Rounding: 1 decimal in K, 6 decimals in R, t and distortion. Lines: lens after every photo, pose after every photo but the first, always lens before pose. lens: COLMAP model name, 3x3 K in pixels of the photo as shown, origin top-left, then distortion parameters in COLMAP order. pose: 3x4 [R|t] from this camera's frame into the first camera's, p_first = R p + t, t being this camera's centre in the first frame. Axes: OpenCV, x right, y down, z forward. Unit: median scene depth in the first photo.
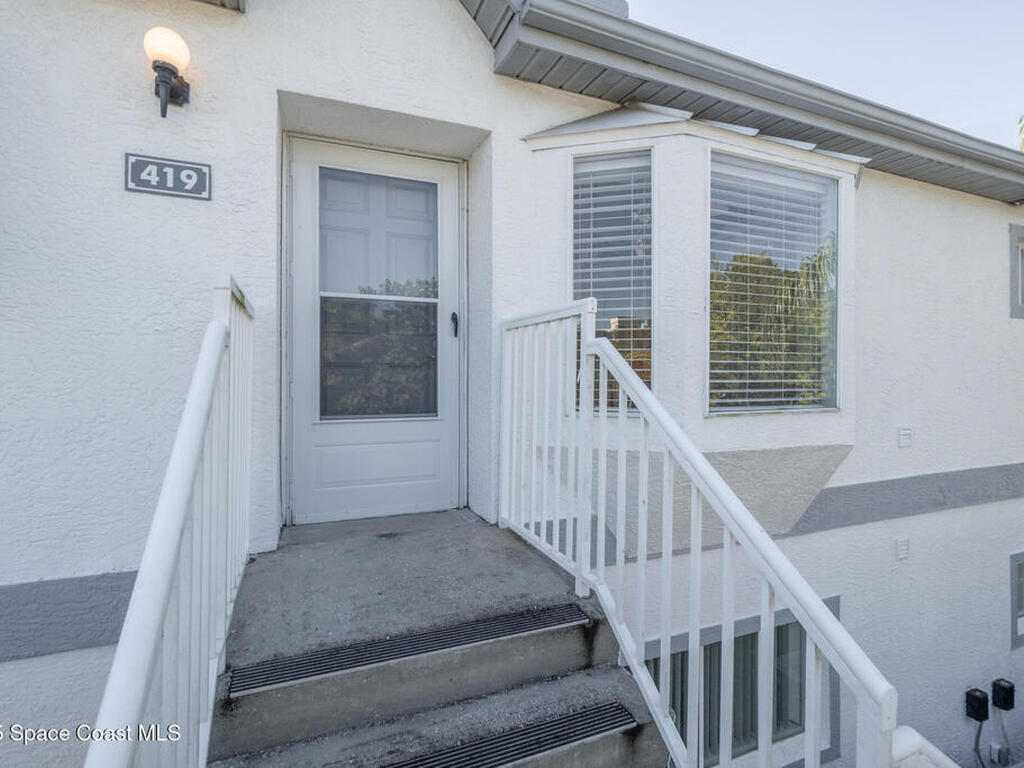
lens RADIAL K [[494.0, 0, 509.4], [0, 494.0, 382.4], [0, 0, 1]] dist [-0.001916, 0.000171]
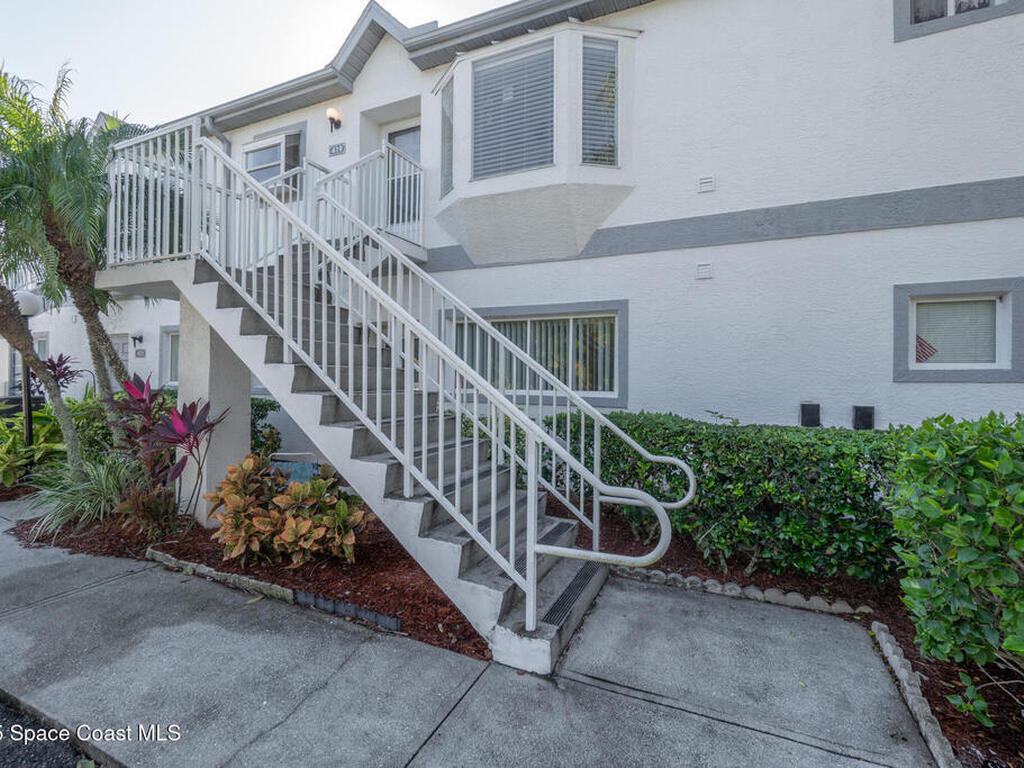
lens RADIAL K [[494.0, 0, 509.4], [0, 494.0, 382.4], [0, 0, 1]] dist [-0.001916, 0.000171]
pose [[0.686817, 0.003665, -0.726821, 2.155381], [-0.009109, 0.999952, -0.003566, 0.986039], [0.726774, 0.009070, 0.686817, -0.397803]]
